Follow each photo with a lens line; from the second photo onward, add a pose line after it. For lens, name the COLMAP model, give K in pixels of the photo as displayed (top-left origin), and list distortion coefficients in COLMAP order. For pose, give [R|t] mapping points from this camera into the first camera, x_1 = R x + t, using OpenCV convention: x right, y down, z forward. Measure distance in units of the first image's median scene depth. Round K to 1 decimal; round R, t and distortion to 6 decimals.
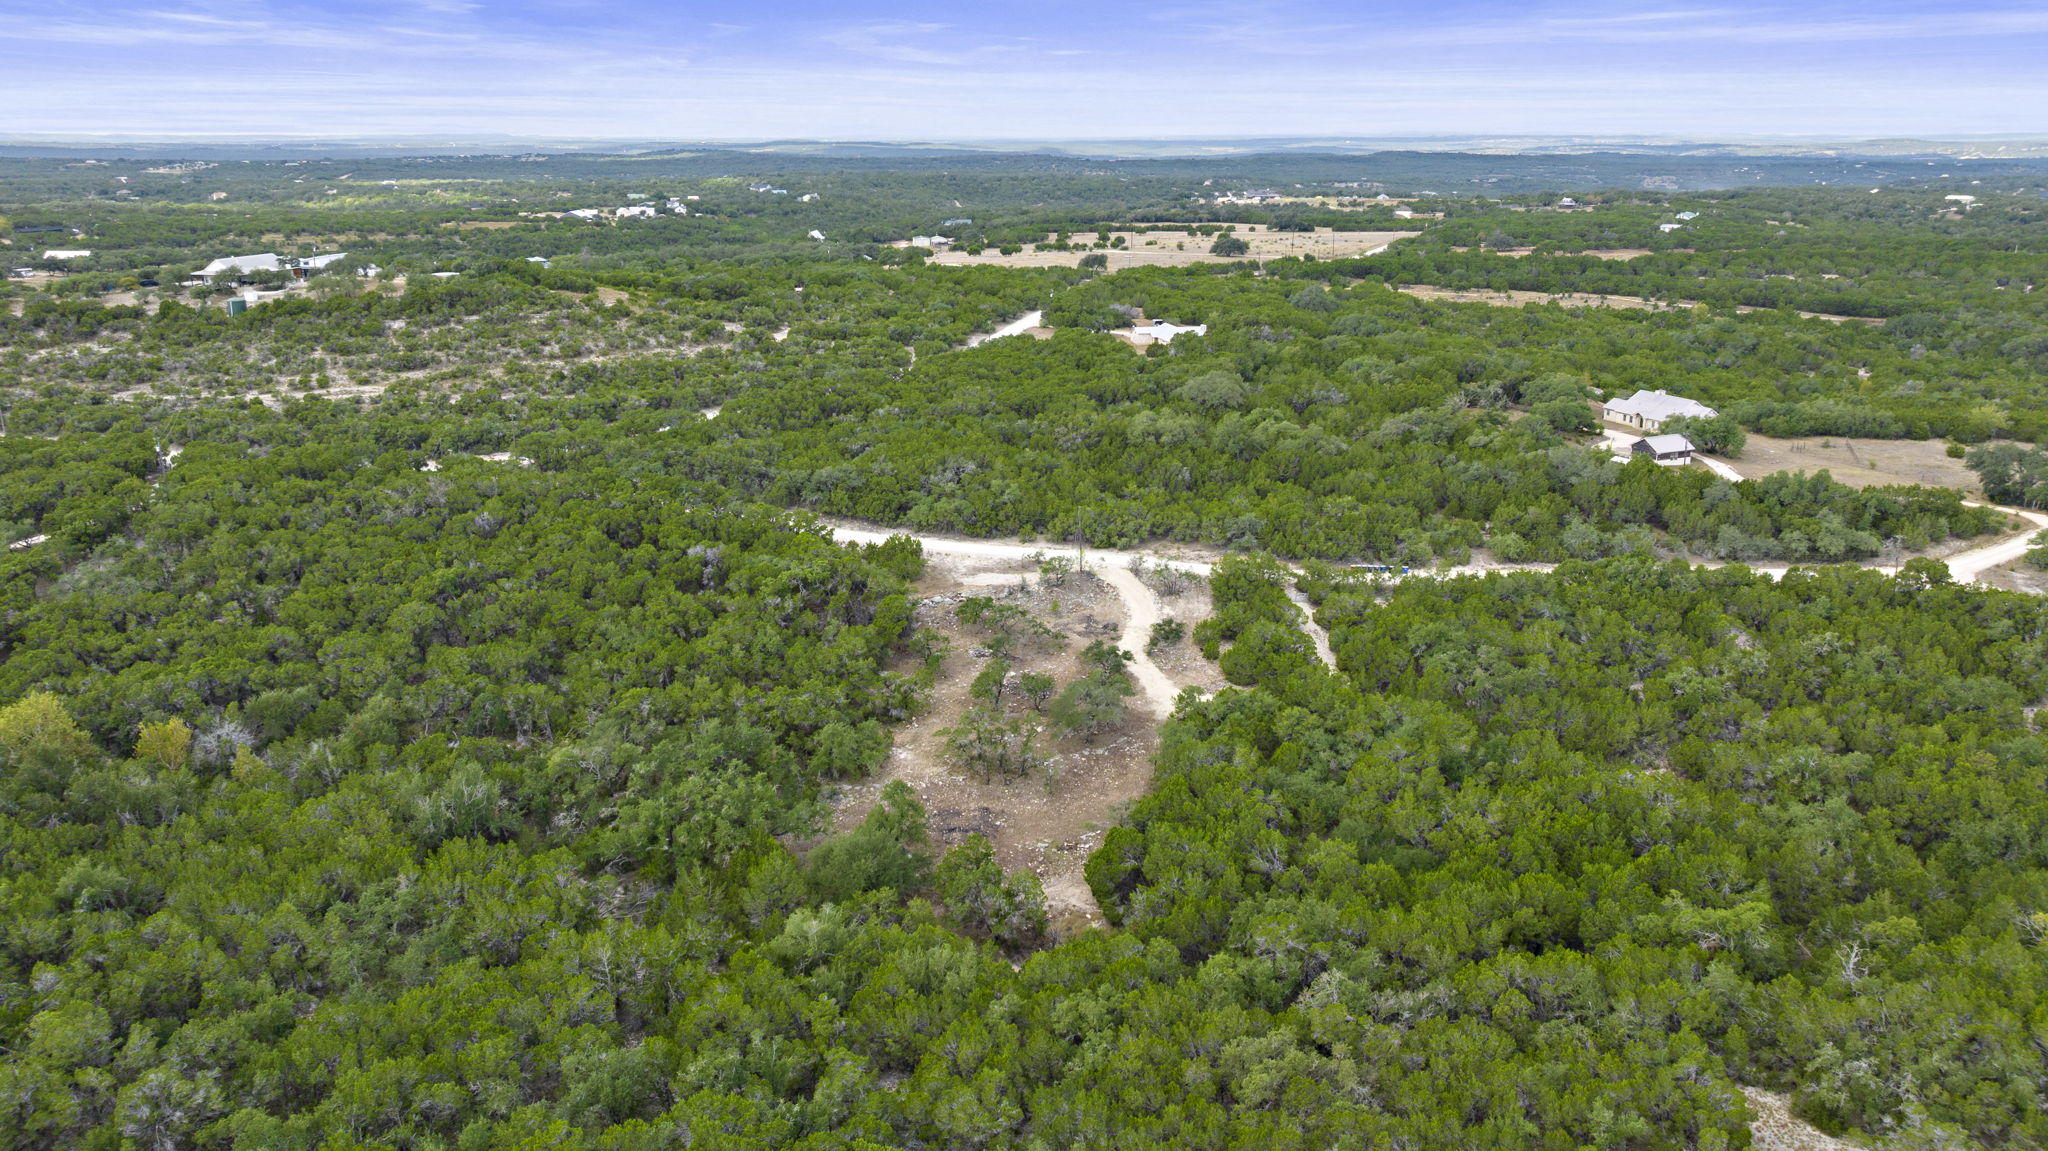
lens RADIAL K [[1433.4, 0, 1025.8], [0, 1433.4, 569.4], [0, 0, 1]] dist [-0.017581, 0.000327]
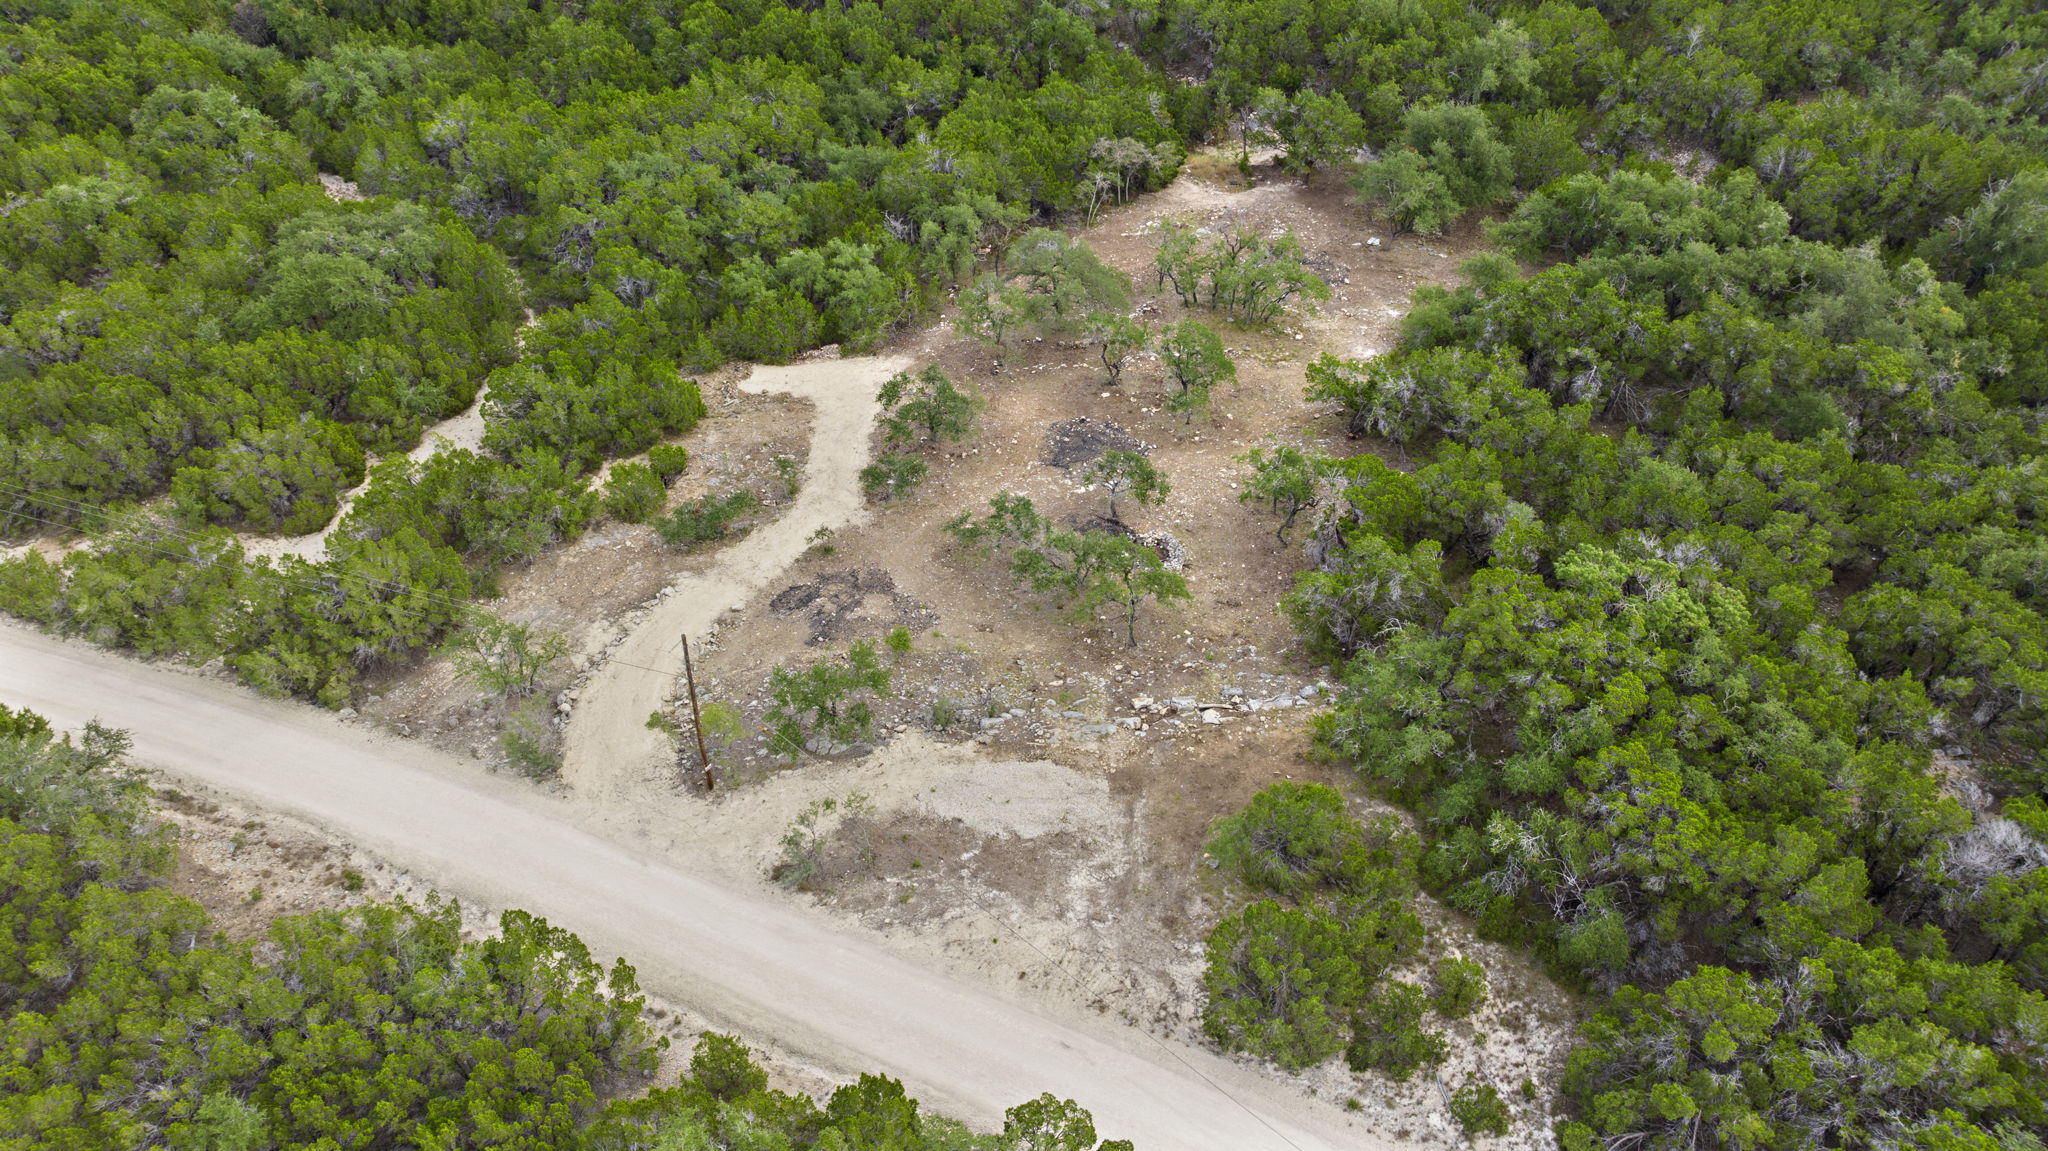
lens RADIAL K [[1433.4, 0, 1025.8], [0, 1433.4, 569.4], [0, 0, 1]] dist [-0.017581, 0.000327]
pose [[-0.940485, -0.237579, 0.242992, -0.088993], [0.100004, 0.489886, 0.866032, -0.280352], [-0.324789, 0.838790, -0.436971, 1.075506]]
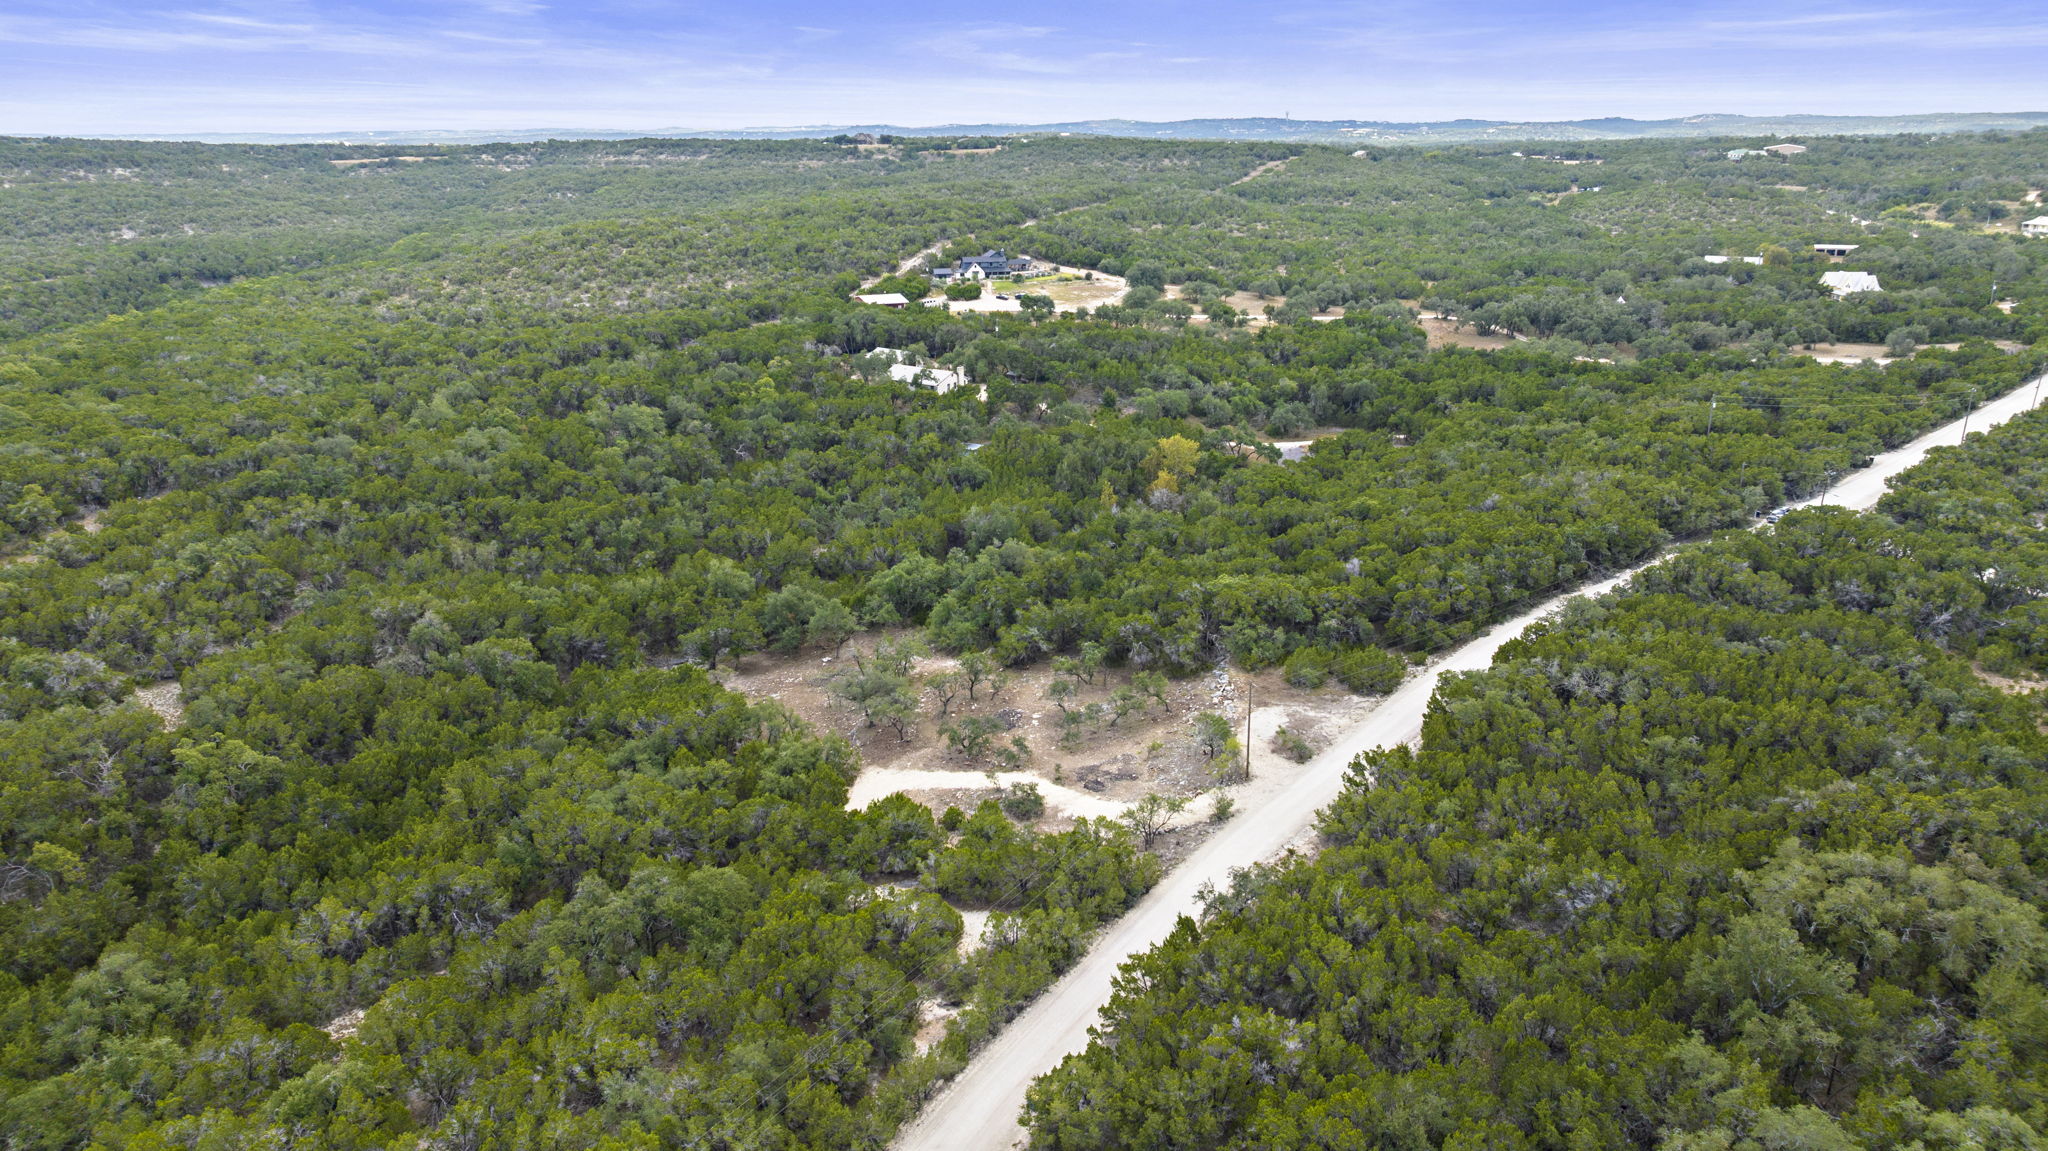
lens RADIAL K [[1433.4, 0, 1025.8], [0, 1433.4, 569.4], [0, 0, 1]] dist [-0.017581, 0.000327]
pose [[-0.556838, 0.245808, -0.793417, 0.594287], [-0.243588, 0.864886, 0.438905, -0.346081], [0.794101, 0.437666, -0.421725, 1.157876]]
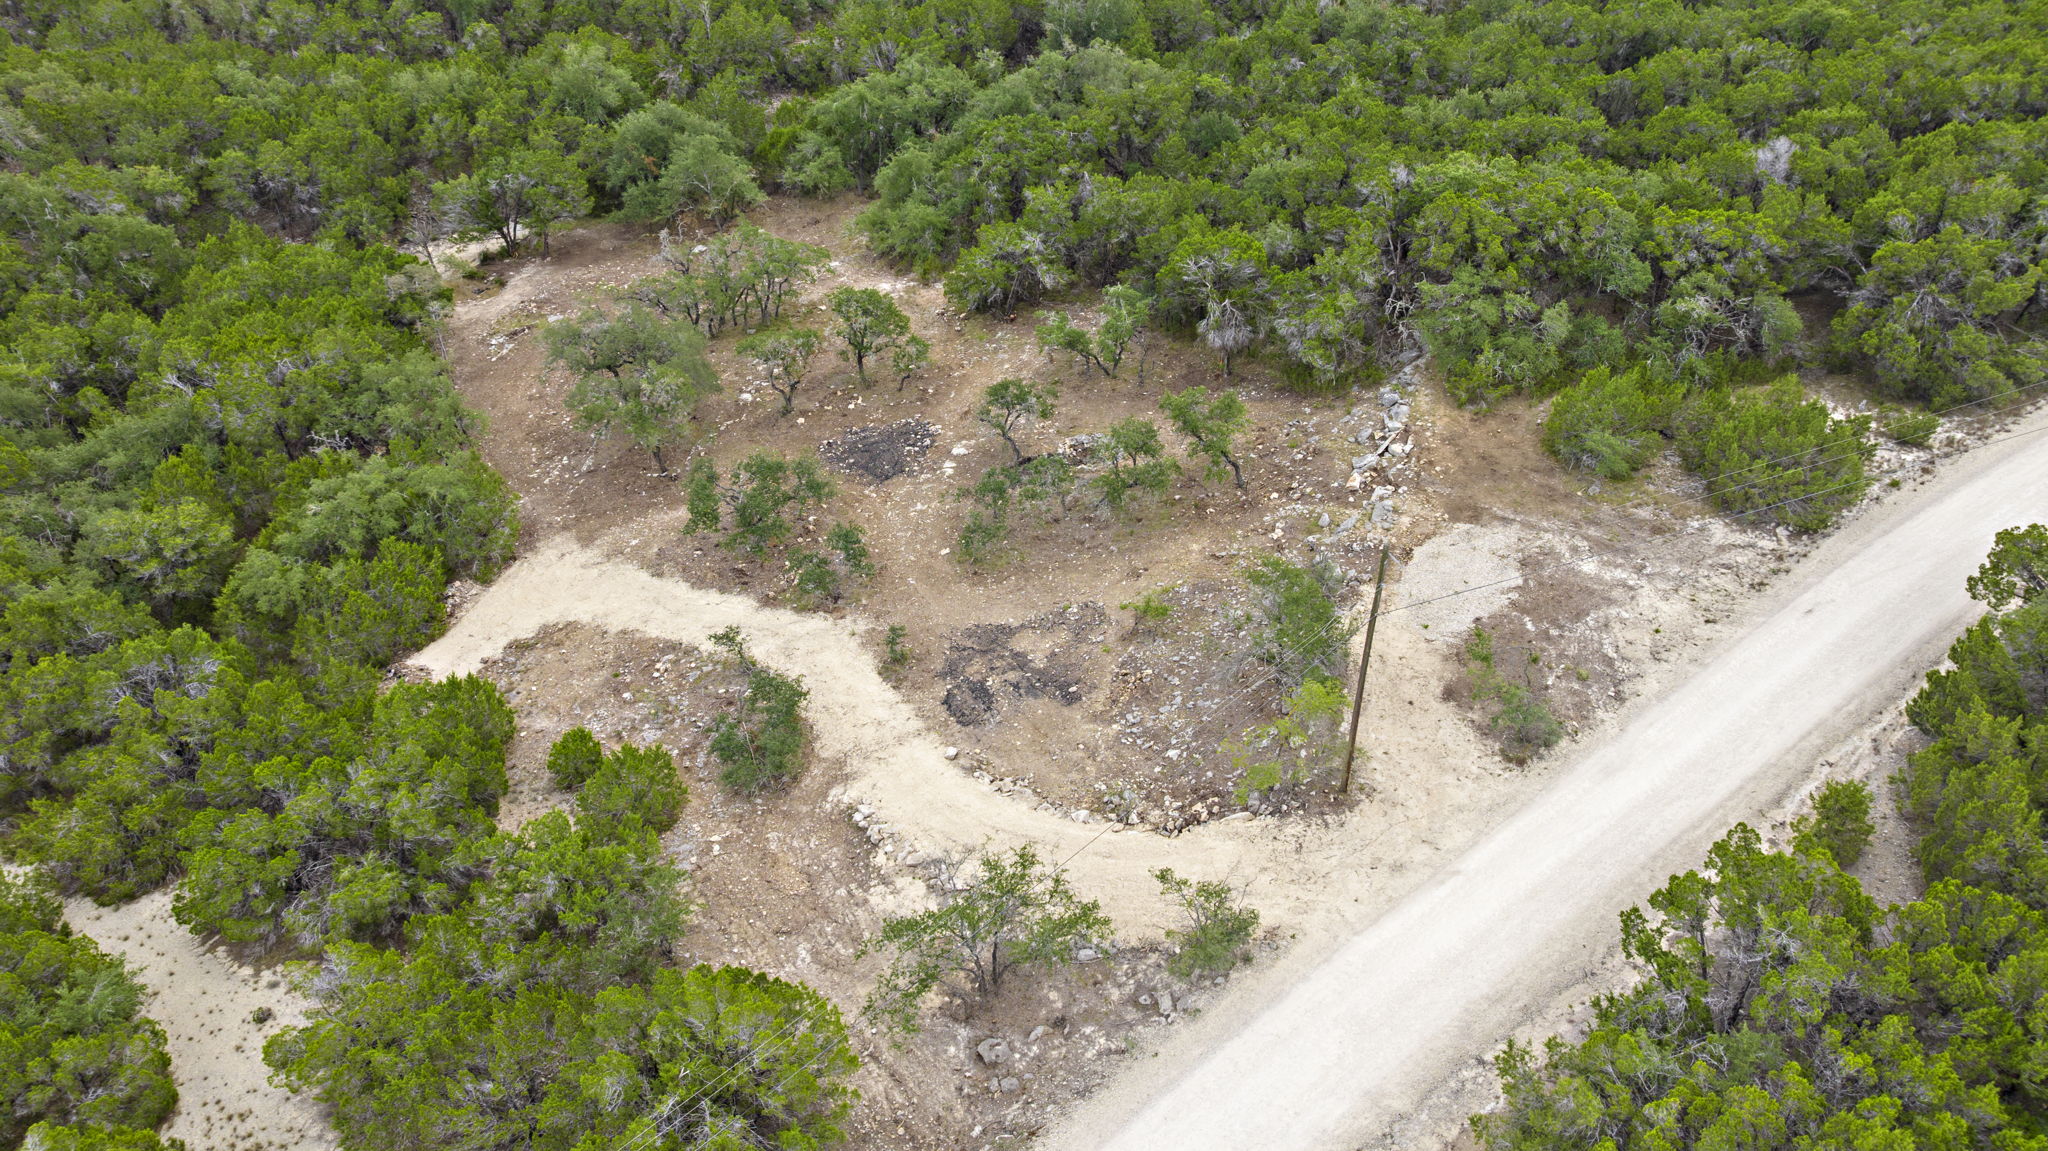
lens RADIAL K [[1436.8, 0, 1024.0], [0, 1436.8, 575.5], [0, 0, 1]] dist [-0.046150, 0.052158]
pose [[-0.729433, 0.403158, -0.552622, 0.187606], [-0.203188, 0.643707, 0.737805, -0.179188], [0.653179, 0.650465, -0.387624, 1.035422]]
